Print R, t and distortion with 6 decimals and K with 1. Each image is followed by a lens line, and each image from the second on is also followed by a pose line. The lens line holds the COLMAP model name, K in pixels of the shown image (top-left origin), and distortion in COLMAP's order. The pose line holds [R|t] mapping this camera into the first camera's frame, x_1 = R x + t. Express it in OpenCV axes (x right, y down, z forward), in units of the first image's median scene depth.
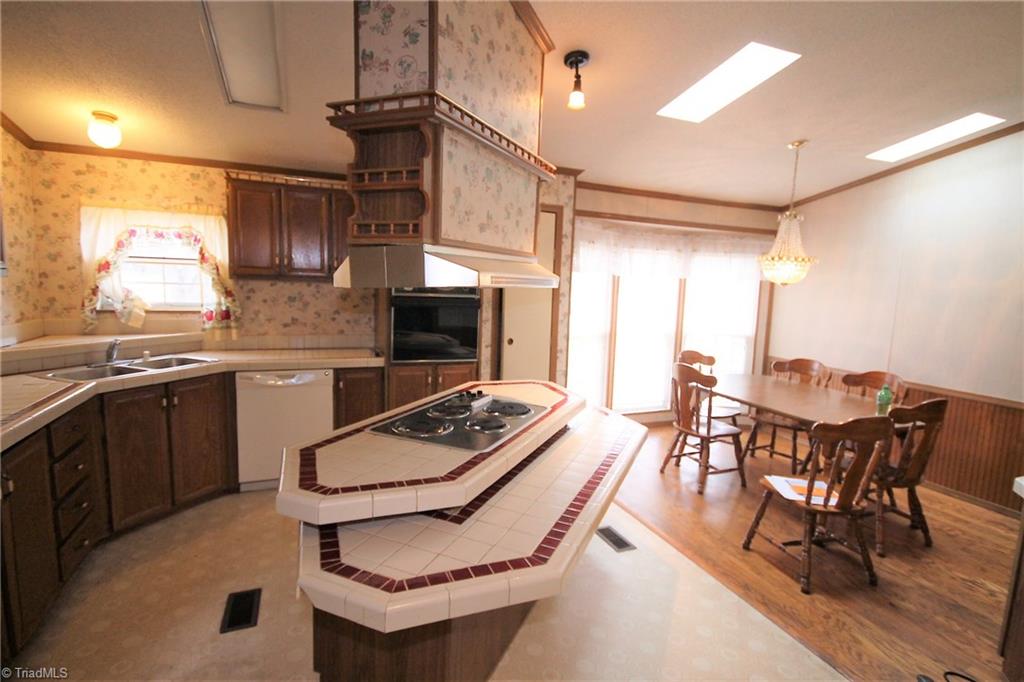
lens RADIAL K [[521.5, 0, 512.0], [0, 521.5, 341.0], [0, 0, 1]] dist [0.007274, 0.000207]
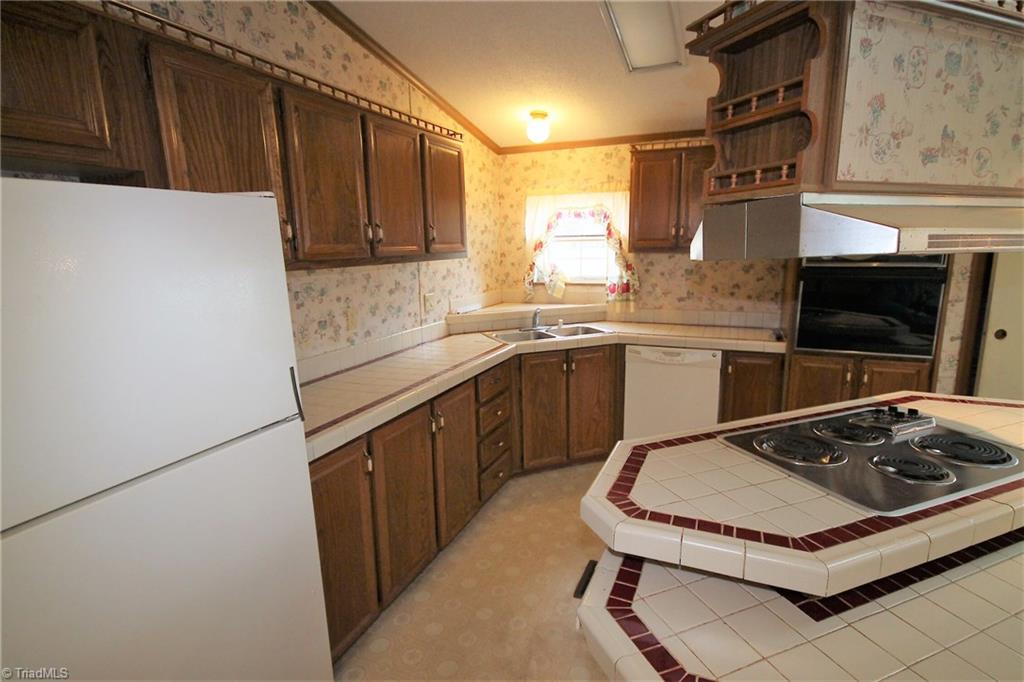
lens RADIAL K [[520.5, 0, 512.0], [0, 520.5, 341.0], [0, 0, 1]] dist [0.003215, 0.000031]
pose [[0.705819, 0.084249, -0.703364, 0.027621], [-0.044313, 0.996209, 0.074859, -0.013709], [0.707005, -0.021669, 0.706877, 0.123345]]
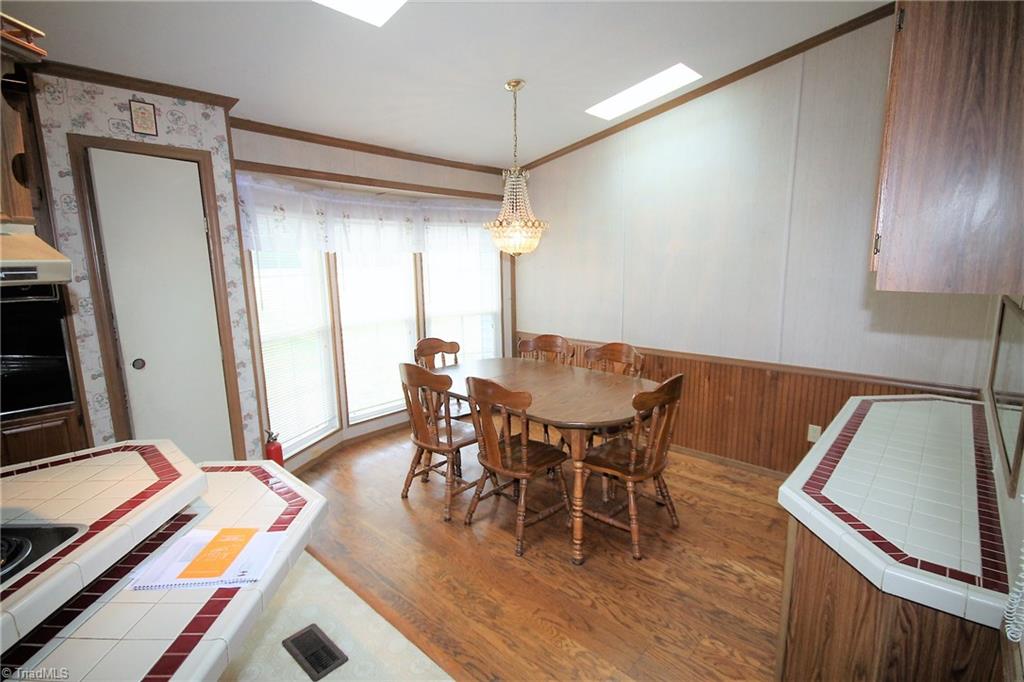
lens RADIAL K [[473.6, 0, 525.9], [0, 473.6, 336.7], [0, 0, 1]] dist [-0.000793, -0.000017]
pose [[0.897836, -0.118238, 0.424157, 0.198174], [0.097175, 0.992729, 0.071038, -0.030009], [-0.429473, -0.022563, 0.902798, 0.305689]]
